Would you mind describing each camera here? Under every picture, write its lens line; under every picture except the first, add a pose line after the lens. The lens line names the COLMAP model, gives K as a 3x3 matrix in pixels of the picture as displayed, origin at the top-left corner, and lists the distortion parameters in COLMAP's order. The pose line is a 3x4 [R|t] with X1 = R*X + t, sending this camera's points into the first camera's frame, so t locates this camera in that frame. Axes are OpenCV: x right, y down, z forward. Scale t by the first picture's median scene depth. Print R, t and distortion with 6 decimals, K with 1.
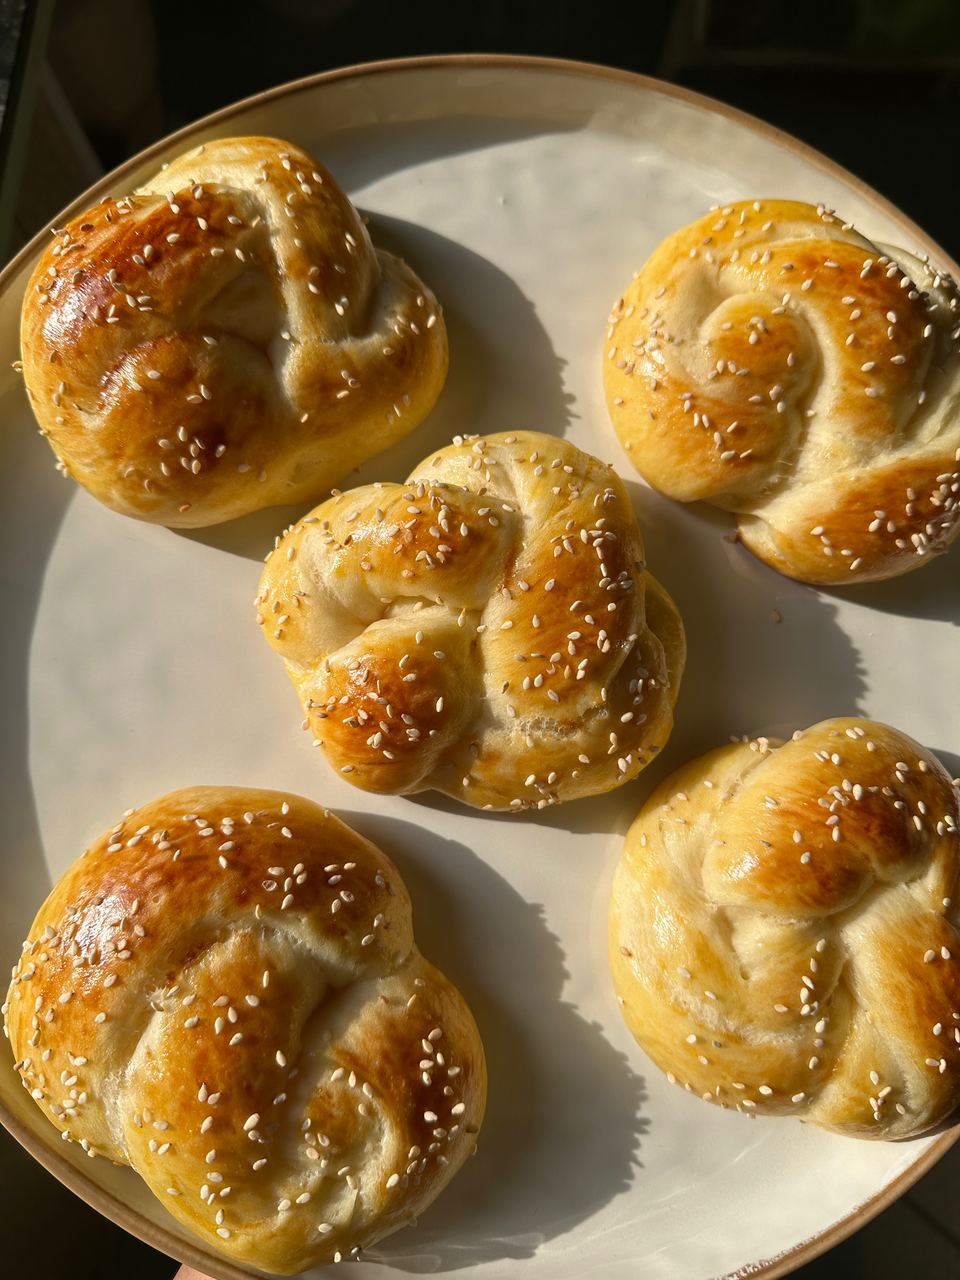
lens RADIAL K [[1008.7, 0, 480.0], [0, 1008.7, 640.0], [0, 0, 1]] dist [-0.034938, 0.001656]
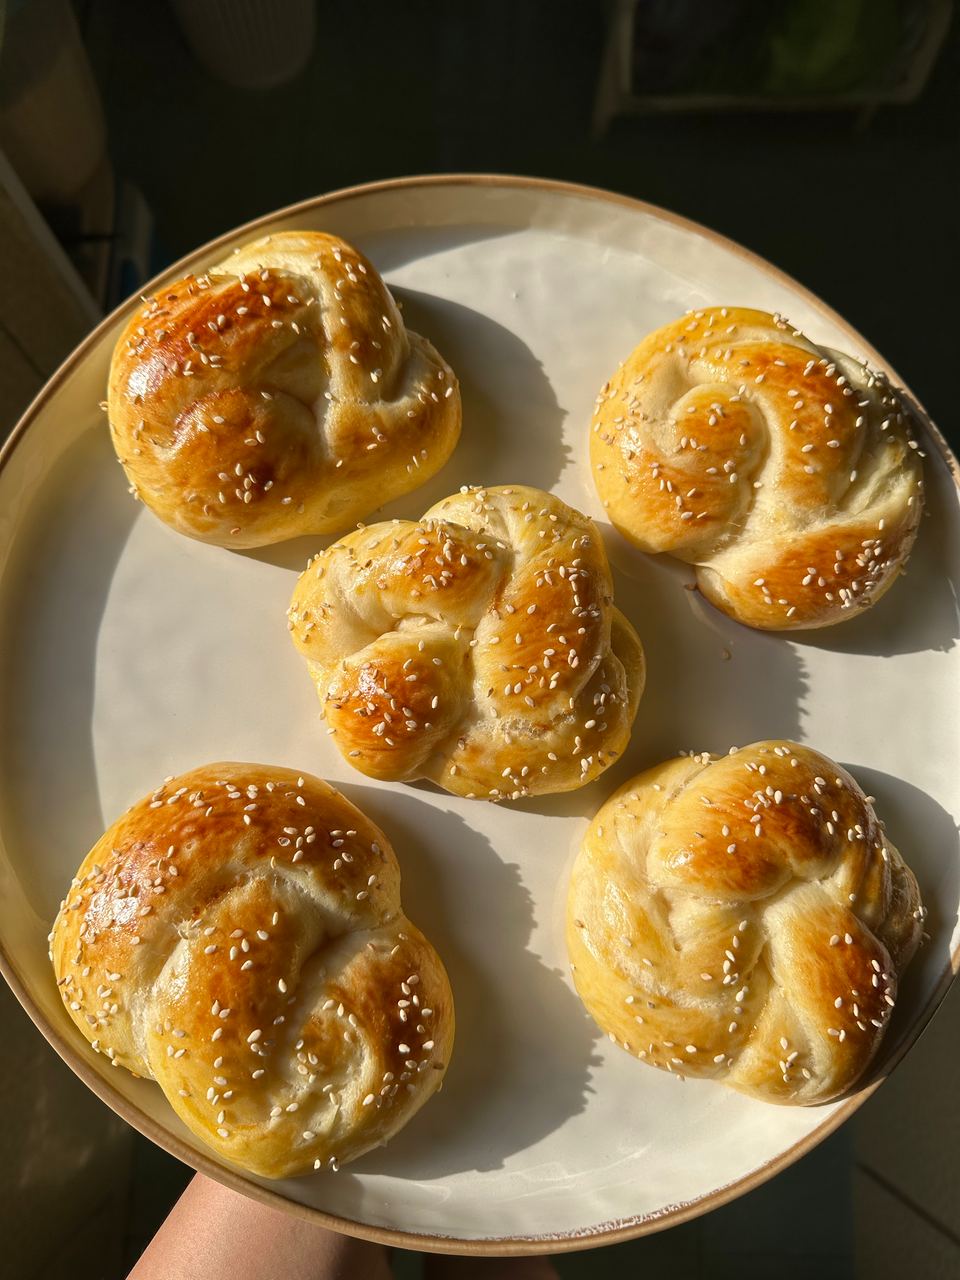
lens RADIAL K [[961.5, 0, 480.0], [0, 961.5, 640.0], [0, 0, 1]] dist [-0.000394, -0.005157]
pose [[0.998125, 0.060800, -0.007010, 0.017112], [-0.061120, 0.996162, -0.062651, 0.057059], [0.003174, 0.062962, 0.998011, -0.152366]]
